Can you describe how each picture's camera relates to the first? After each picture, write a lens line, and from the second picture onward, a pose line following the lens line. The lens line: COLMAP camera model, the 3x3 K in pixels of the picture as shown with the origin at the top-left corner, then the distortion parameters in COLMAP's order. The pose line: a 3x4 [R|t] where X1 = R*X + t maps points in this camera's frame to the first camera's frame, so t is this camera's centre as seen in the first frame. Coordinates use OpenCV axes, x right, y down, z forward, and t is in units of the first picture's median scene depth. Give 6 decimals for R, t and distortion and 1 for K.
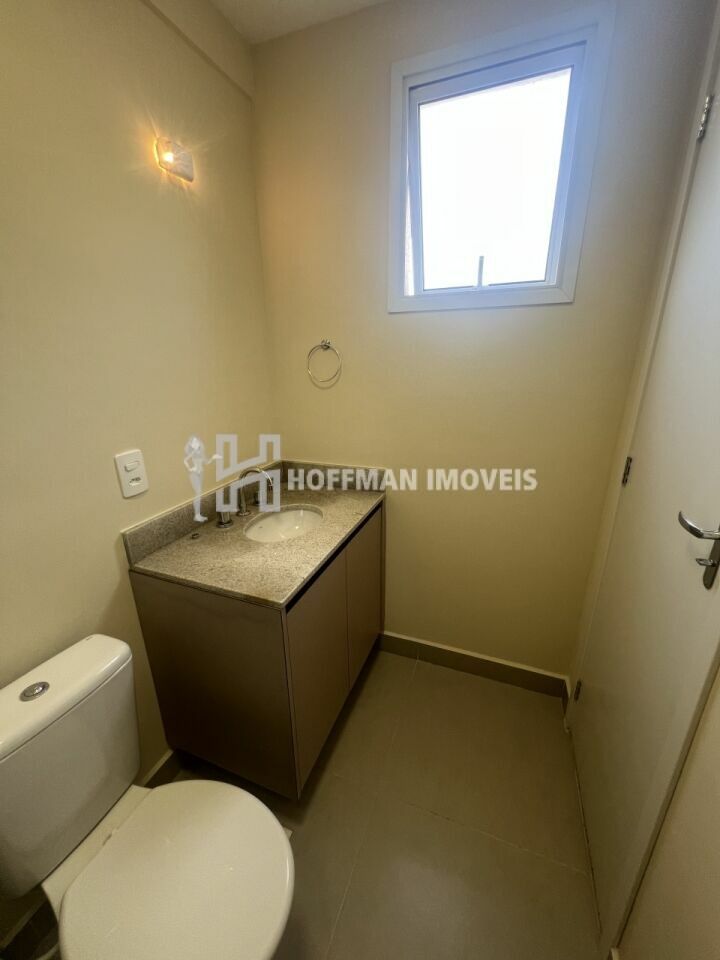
lens RADIAL K [[382.3, 0, 359.5], [0, 382.3, 480.5], [0, 0, 1]] dist [-0.000939, 0.000546]
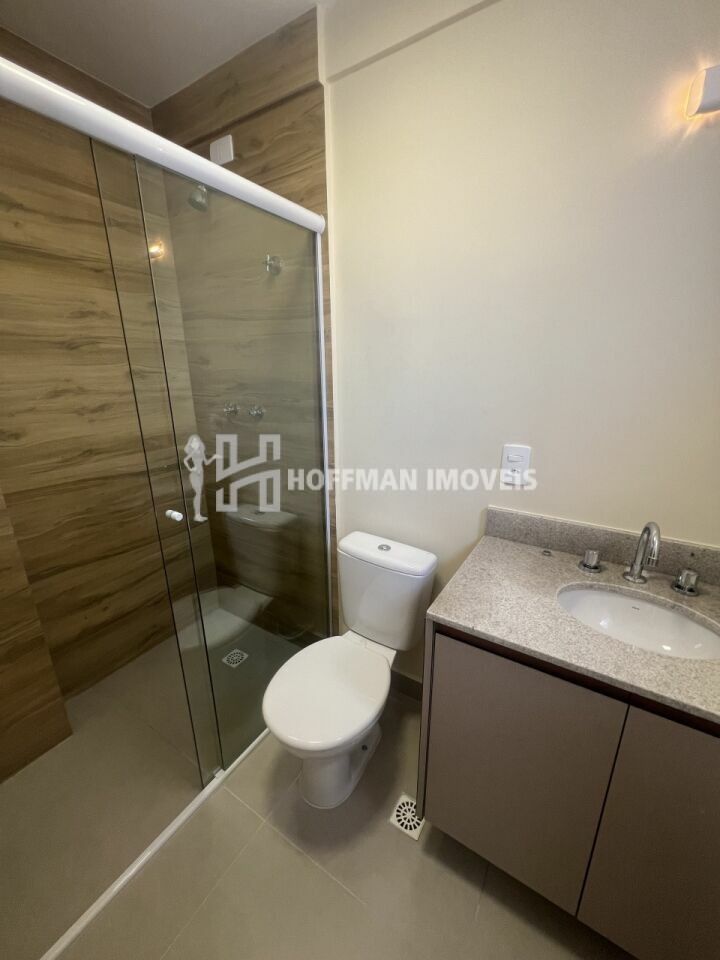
lens RADIAL K [[382.3, 0, 359.7], [0, 382.3, 480.8], [0, 0, 1]] dist [-0.000939, 0.000546]
pose [[-0.191767, 0.295022, -0.936049, 0.503846], [-0.301746, 0.889831, 0.342274, -0.203372], [0.933903, 0.348085, -0.081618, 0.626755]]
